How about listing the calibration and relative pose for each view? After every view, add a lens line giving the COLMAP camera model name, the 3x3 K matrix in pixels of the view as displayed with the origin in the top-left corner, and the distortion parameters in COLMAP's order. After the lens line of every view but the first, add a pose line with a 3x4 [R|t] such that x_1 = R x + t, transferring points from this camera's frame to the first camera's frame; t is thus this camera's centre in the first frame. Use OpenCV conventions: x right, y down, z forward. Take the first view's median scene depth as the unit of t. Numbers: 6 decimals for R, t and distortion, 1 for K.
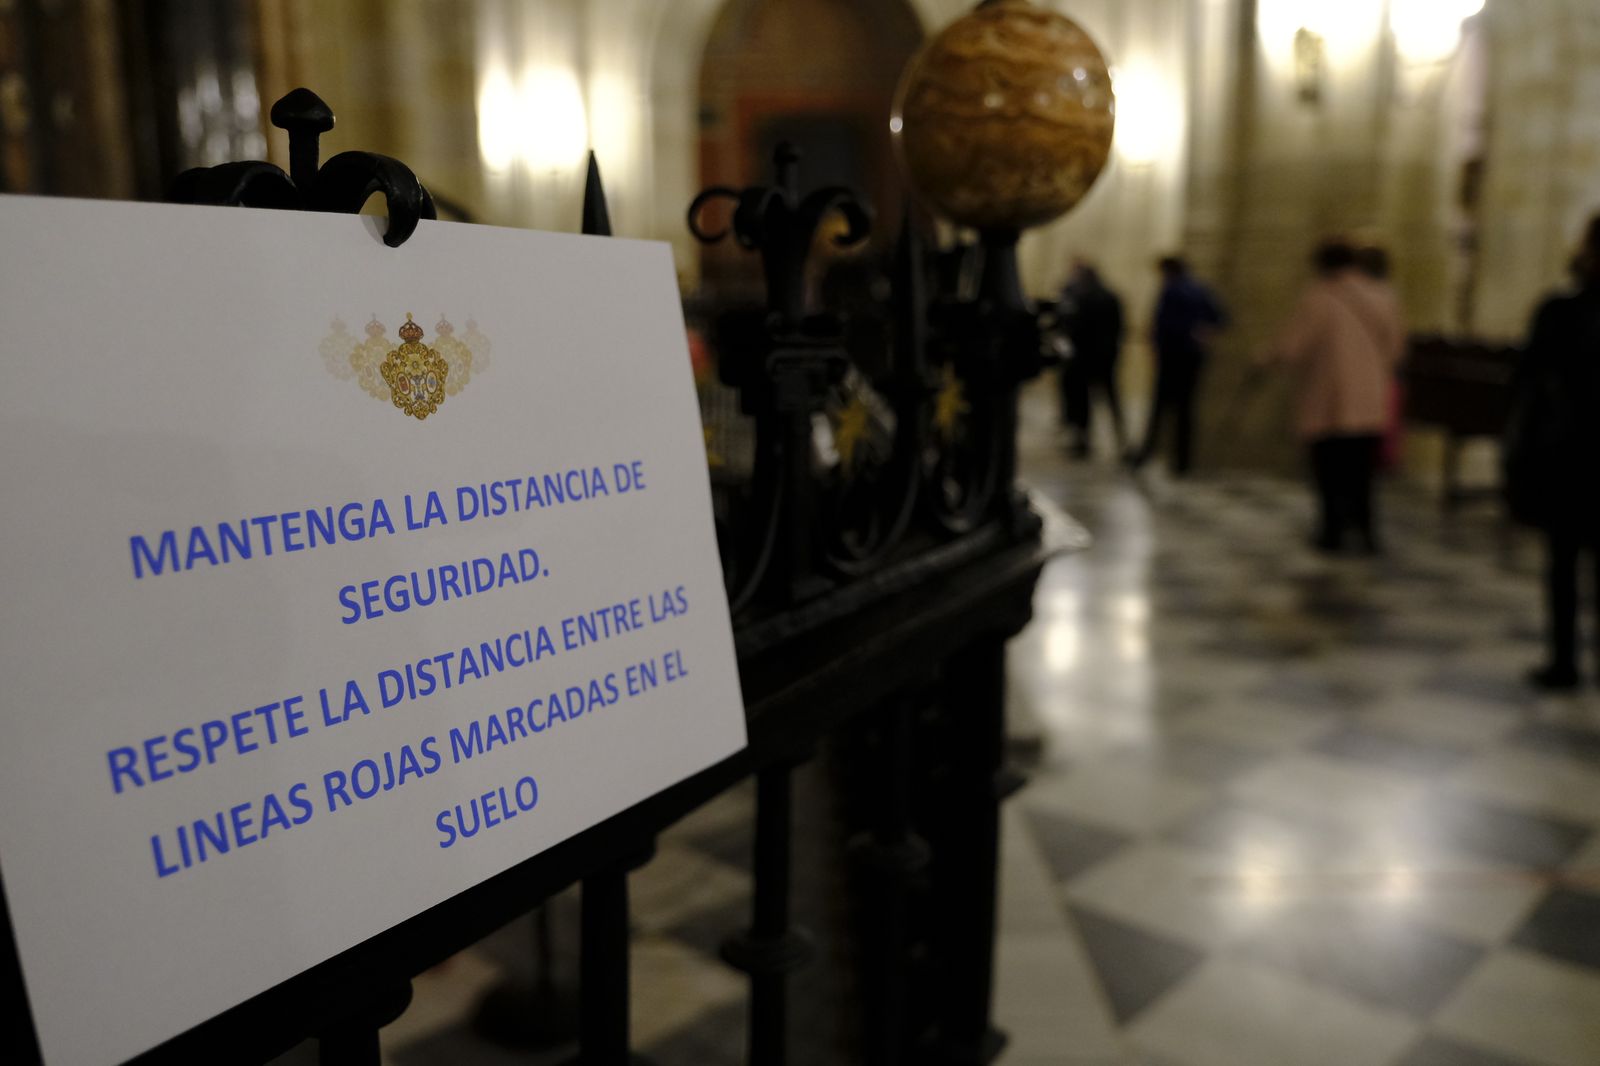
lens RADIAL K [[1382.1, 0, 814.0], [0, 1382.1, 538.3], [0, 0, 1]] dist [-0.035338, 0.032123]
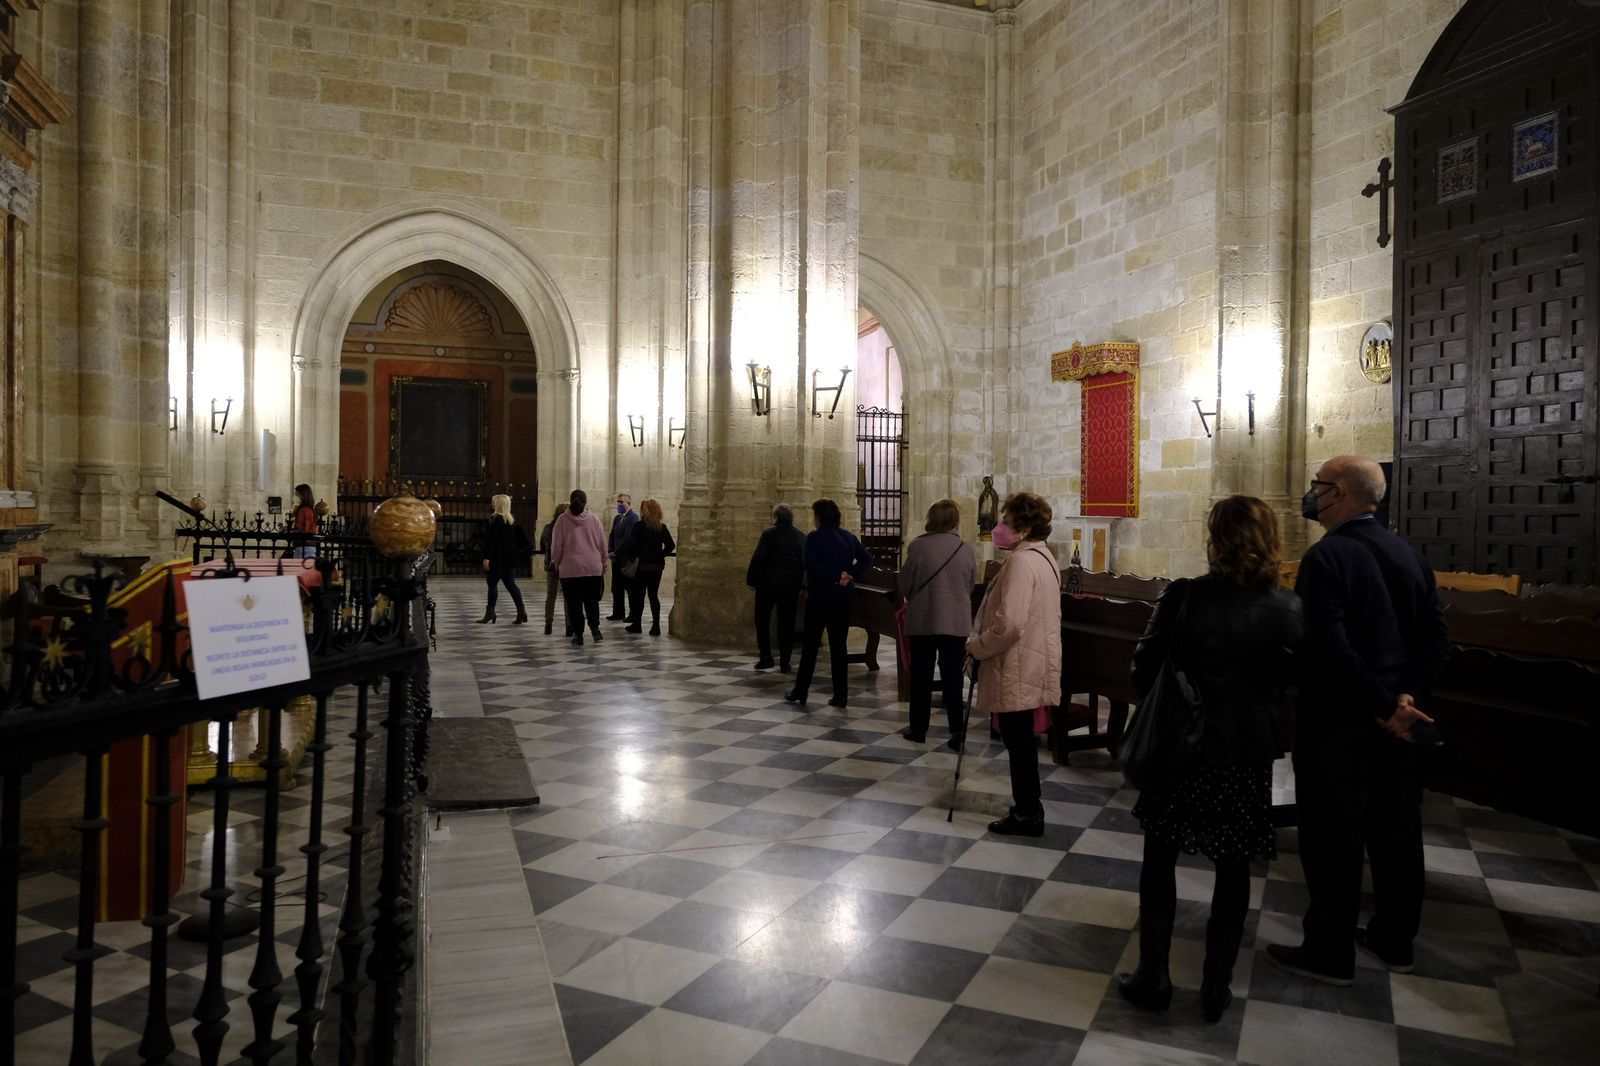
lens RADIAL K [[1084.7, 0, 811.0], [0, 1084.7, 536.9], [0, 0, 1]] dist [-0.031729, 0.017602]
pose [[0.946239, 0.020170, 0.322838, 0.302242], [0.030250, 0.988162, -0.150399, 0.221439], [-0.322050, 0.152080, 0.934428, -2.489701]]
